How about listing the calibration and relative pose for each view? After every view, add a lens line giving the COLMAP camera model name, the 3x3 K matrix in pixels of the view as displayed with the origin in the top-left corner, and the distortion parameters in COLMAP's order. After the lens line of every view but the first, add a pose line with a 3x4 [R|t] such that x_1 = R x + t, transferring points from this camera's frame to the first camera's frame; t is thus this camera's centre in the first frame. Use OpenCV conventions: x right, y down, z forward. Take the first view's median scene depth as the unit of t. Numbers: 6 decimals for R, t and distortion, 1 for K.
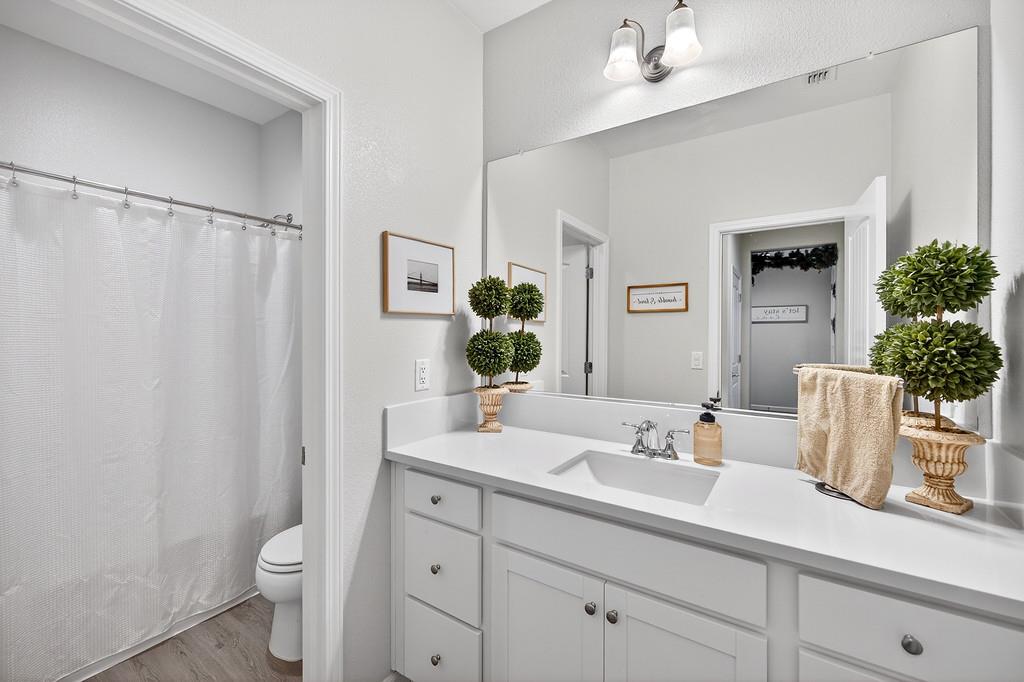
lens RADIAL K [[412.8, 0, 511.4], [0, 412.8, 337.1], [0, 0, 1]] dist [0.001022, 0.000042]
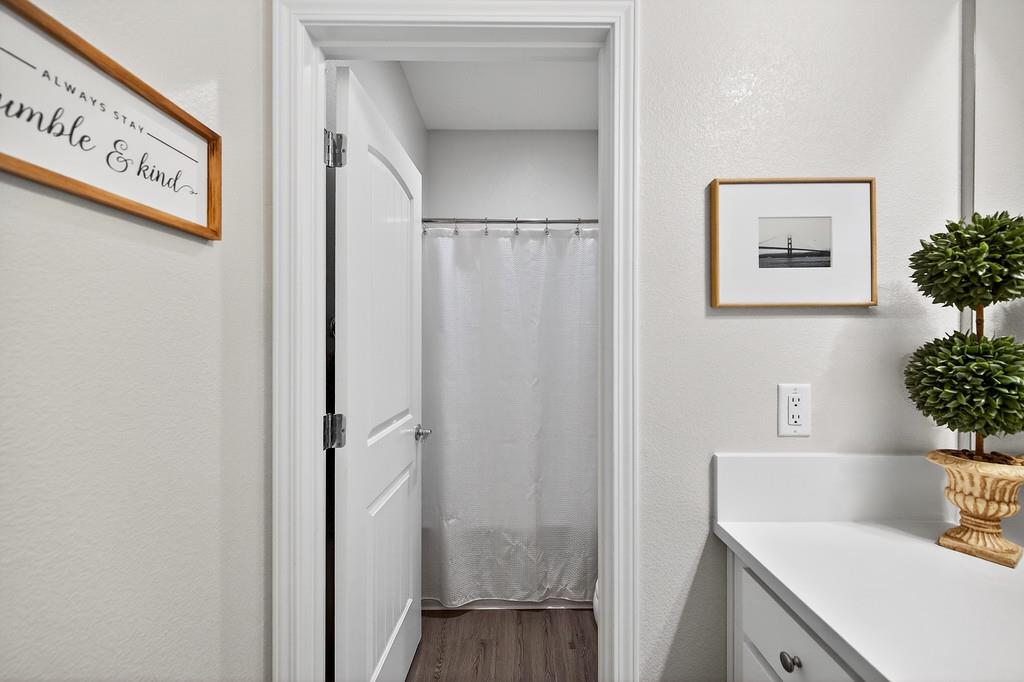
lens RADIAL K [[398.7, 0, 512.8], [0, 398.7, 337.0], [0, 0, 1]] dist [0.000991, -0.000293]
pose [[0.561517, -0.000701, -0.827465, 0.027015], [-0.009732, 0.999925, -0.007452, -0.004303], [0.827408, 0.012238, 0.561468, 0.331979]]
